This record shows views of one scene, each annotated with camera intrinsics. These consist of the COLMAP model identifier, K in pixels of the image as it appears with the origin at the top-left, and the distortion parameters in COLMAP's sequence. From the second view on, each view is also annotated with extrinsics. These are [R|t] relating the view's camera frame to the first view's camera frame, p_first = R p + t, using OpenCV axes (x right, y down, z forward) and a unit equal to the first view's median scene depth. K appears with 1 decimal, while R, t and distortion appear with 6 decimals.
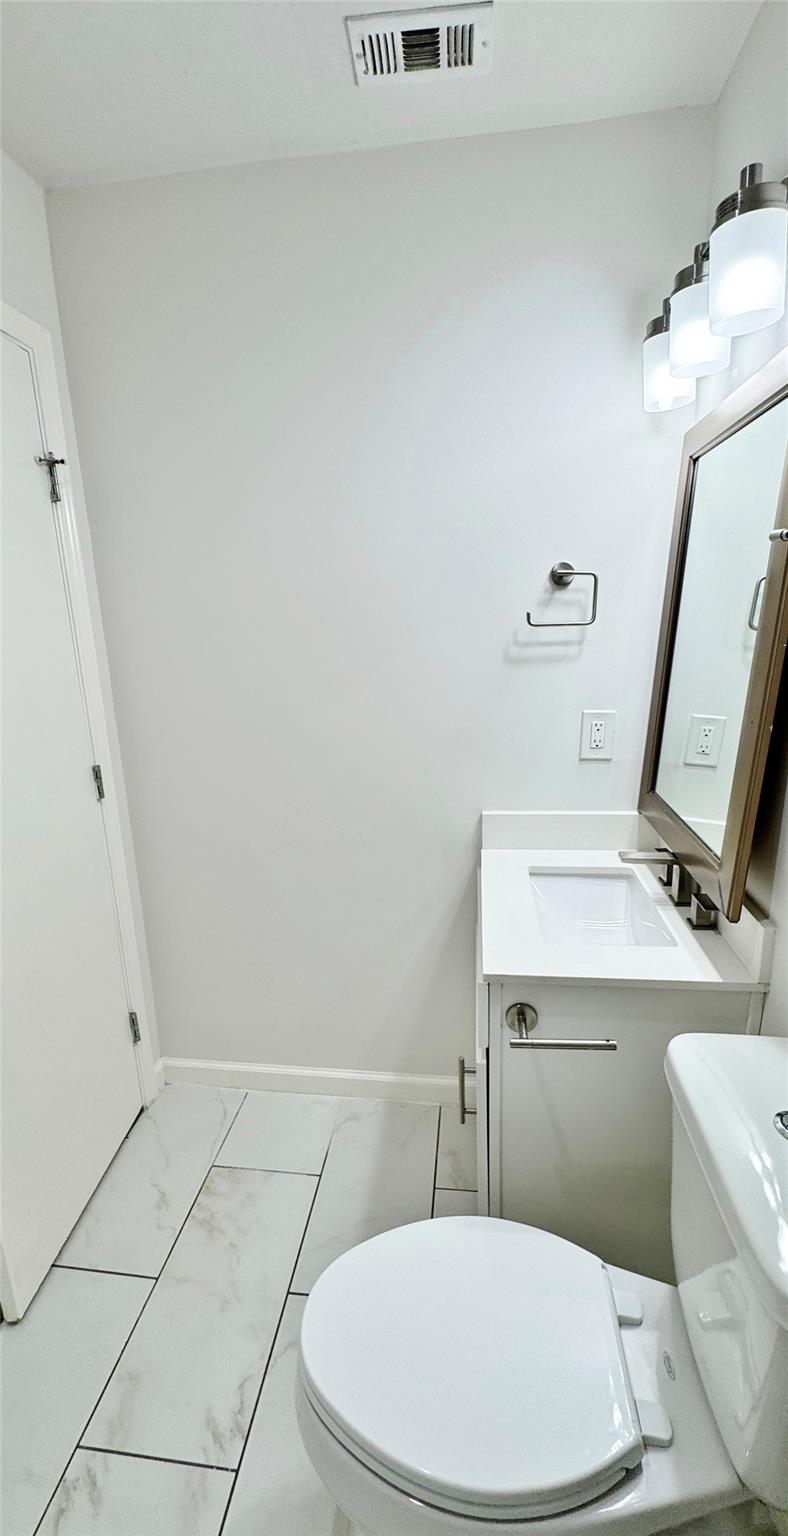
lens RADIAL K [[639.3, 0, 397.3], [0, 639.3, 767.4], [0, 0, 1]] dist [0.001259, -0.000311]
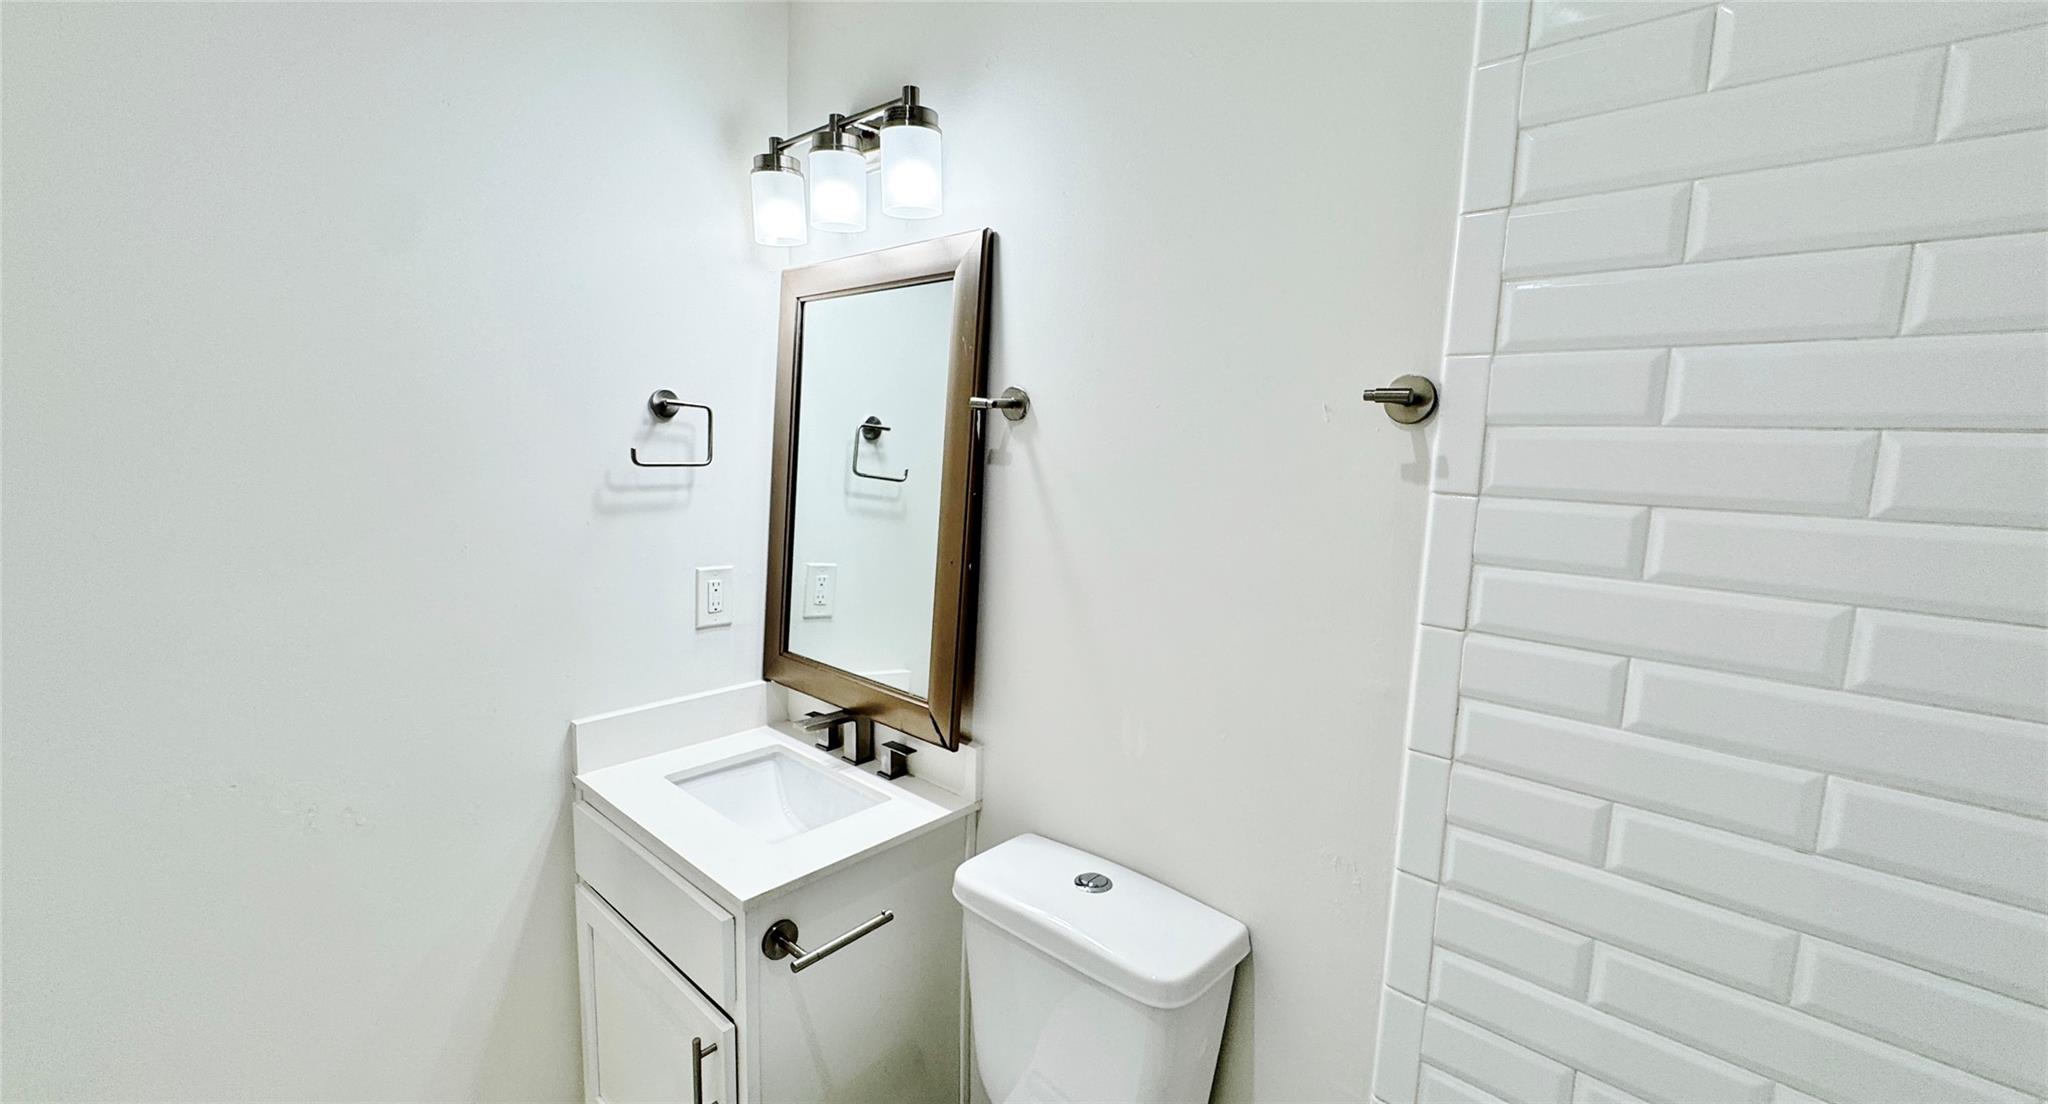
lens RADIAL K [[835.5, 0, 1025.2], [0, 835.5, 547.8], [0, 0, 1]] dist [-0.003806, -0.000280]
pose [[0.578580, -0.054715, 0.813788, -0.347571], [0.143560, 0.989002, -0.035572, -0.017075], [-0.802892, 0.137409, 0.580072, 0.040557]]
